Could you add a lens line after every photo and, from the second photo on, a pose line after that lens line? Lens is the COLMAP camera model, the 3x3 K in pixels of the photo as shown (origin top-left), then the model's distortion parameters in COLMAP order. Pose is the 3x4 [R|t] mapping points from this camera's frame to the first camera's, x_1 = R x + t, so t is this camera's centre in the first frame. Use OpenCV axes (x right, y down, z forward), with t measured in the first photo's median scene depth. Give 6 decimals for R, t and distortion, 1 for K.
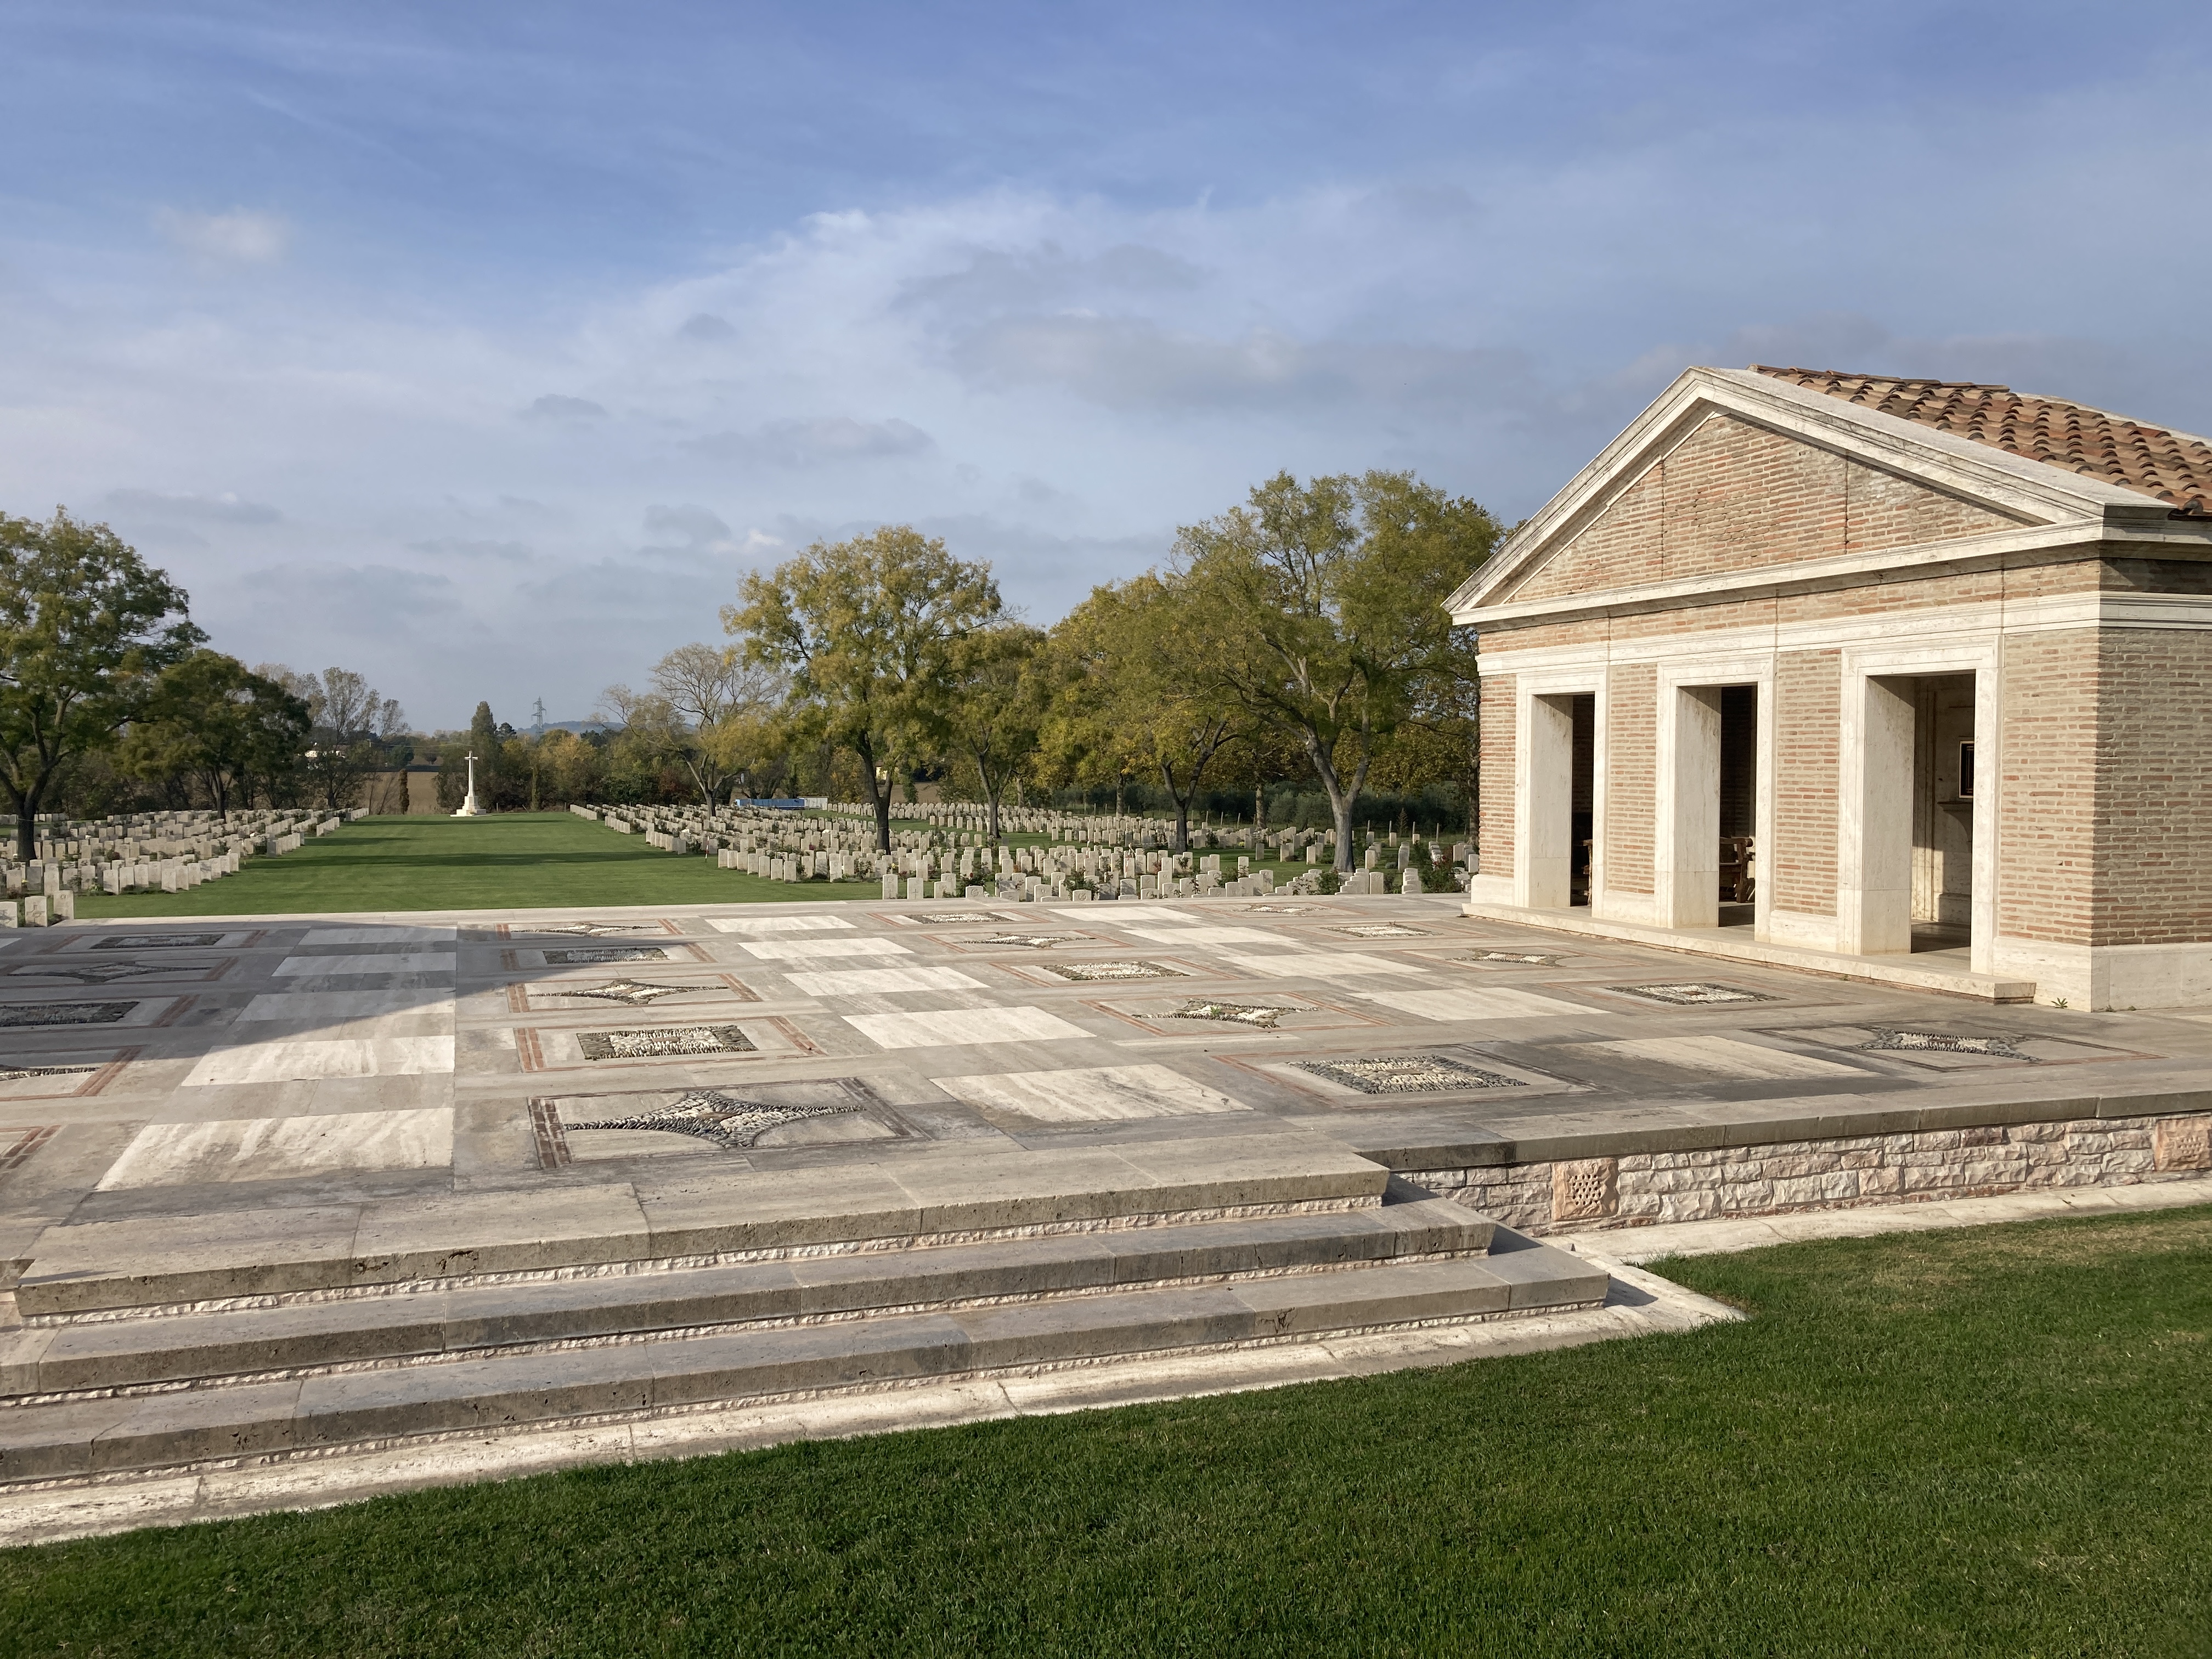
lens RADIAL K [[1777.7, 0, 1106.8], [0, 1777.7, 827.2], [0, 0, 1]] dist [0.000834, 0.002879]
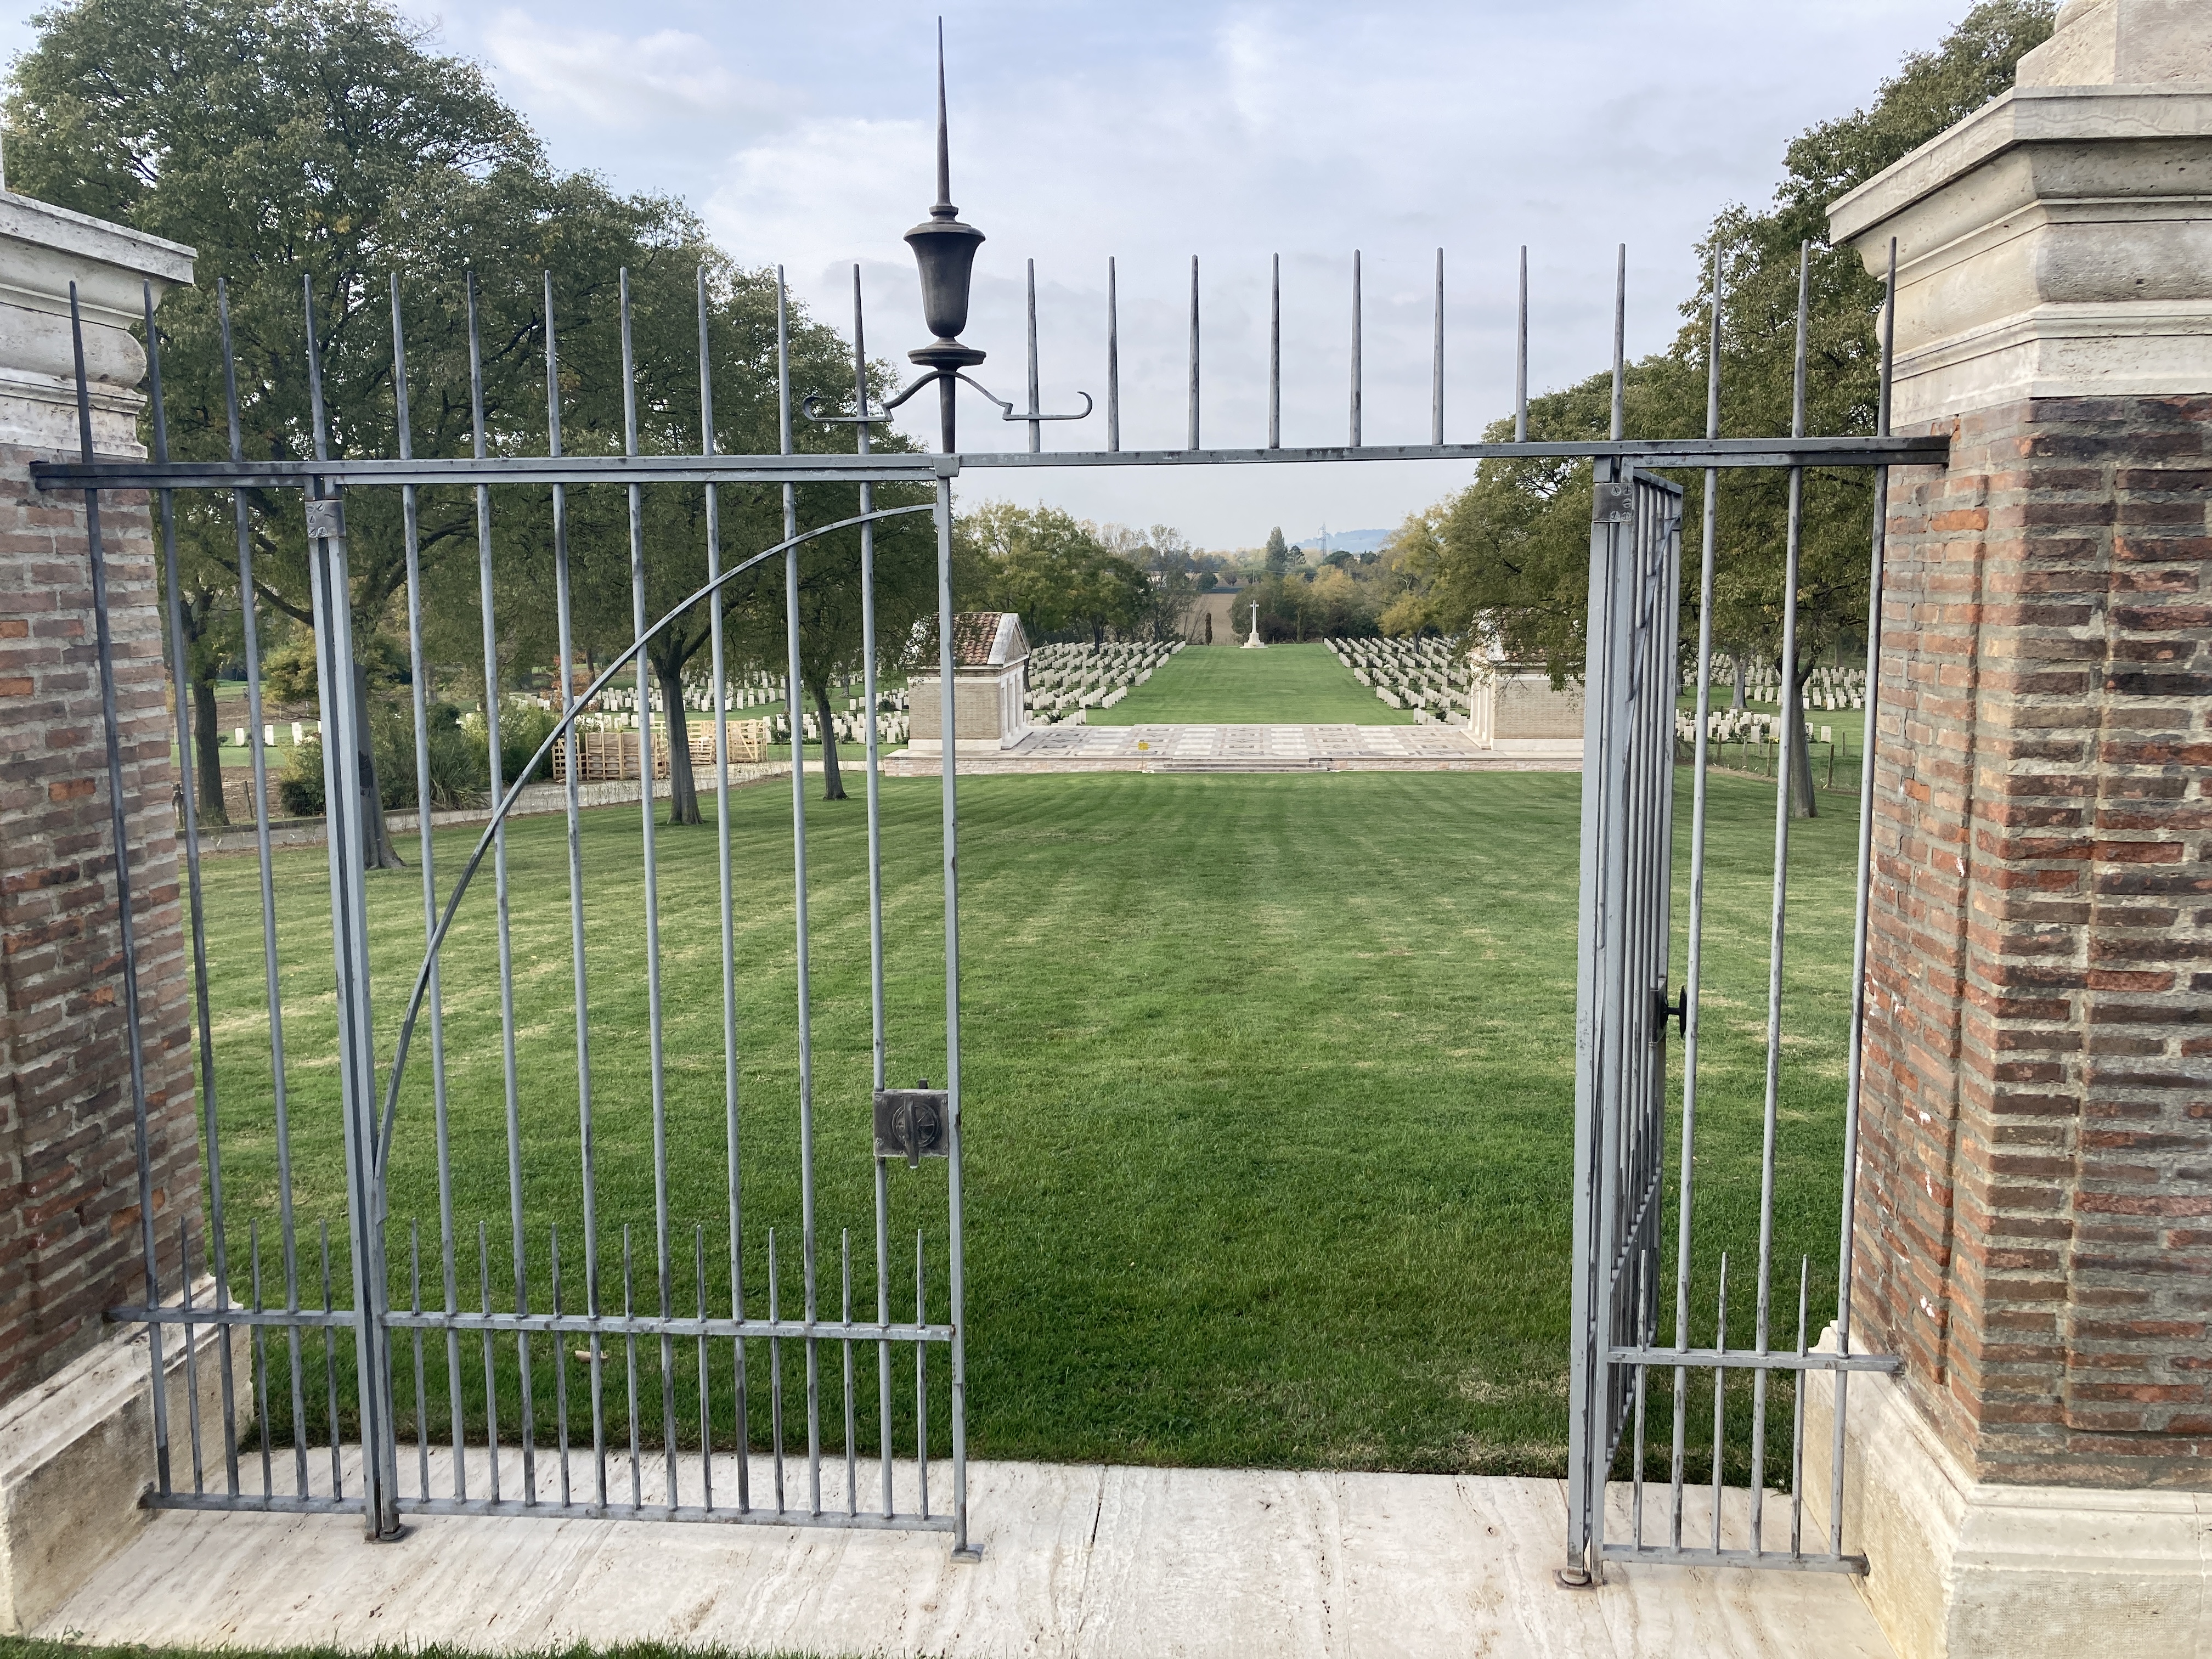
lens RADIAL K [[1777.7, 0, 1109.9], [0, 1777.7, 826.4], [0, 0, 1]] dist [0.000834, 0.002879]
pose [[0.908079, 0.043250, -0.416561, 0.119282], [0.001991, 0.994196, 0.107564, -0.017285], [0.418795, -0.098505, 0.902722, -0.299638]]
